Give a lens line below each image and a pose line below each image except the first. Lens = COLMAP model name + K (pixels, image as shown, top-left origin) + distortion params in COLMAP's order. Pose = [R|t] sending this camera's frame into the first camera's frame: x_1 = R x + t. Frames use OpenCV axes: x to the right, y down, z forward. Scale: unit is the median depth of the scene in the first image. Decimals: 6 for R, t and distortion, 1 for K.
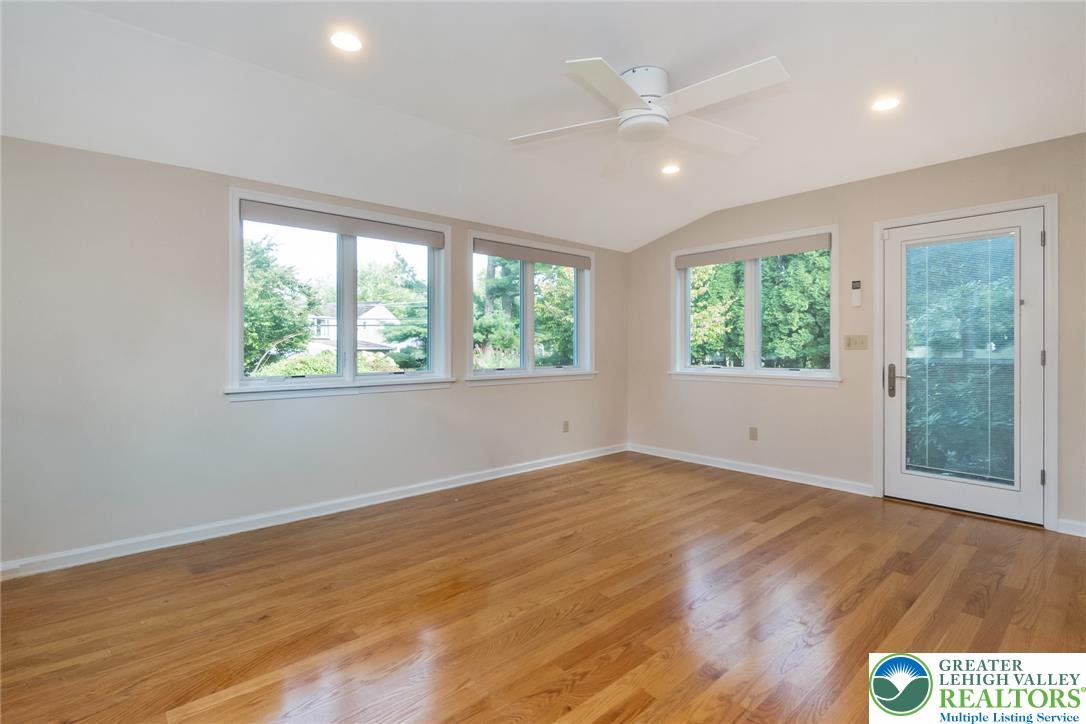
lens RADIAL K [[490.5, 0, 537.7], [0, 490.5, 347.6], [0, 0, 1]] dist [-0.001326, -0.000054]
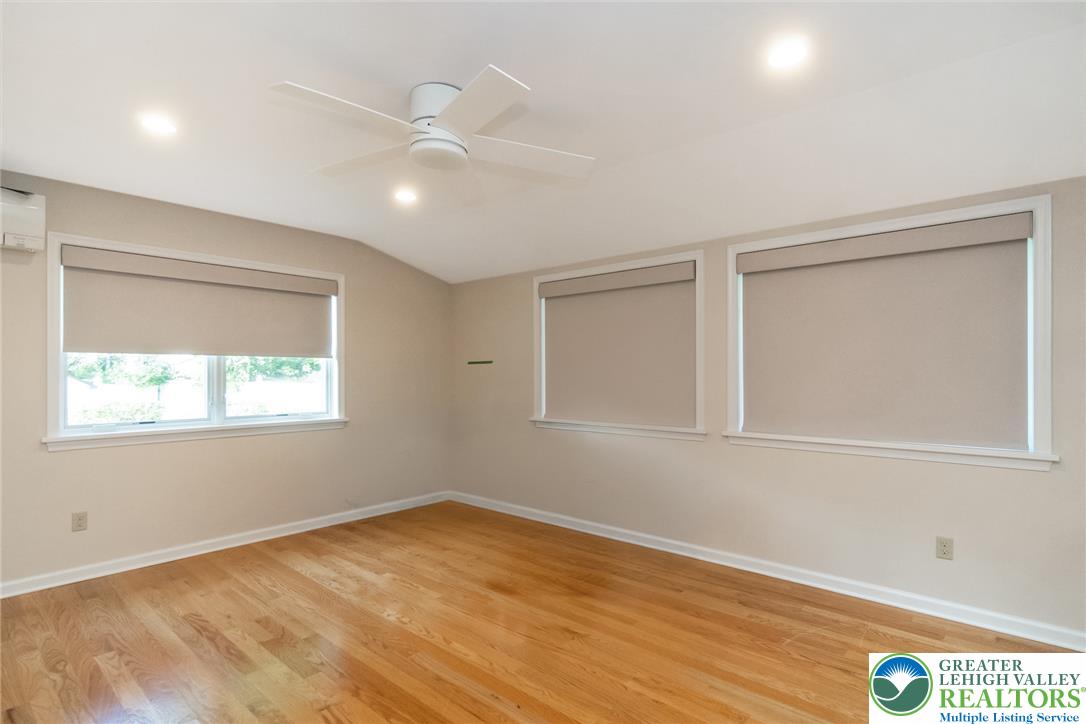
lens RADIAL K [[517.0, 0, 547.2], [0, 517.0, 375.0], [0, 0, 1]] dist [0.000418, 0.000268]
pose [[0.162021, -0.003107, -0.986782, 0.723405], [0.001859, 0.999994, -0.002843, -0.031644], [0.986786, -0.001374, 0.162026, 0.655679]]
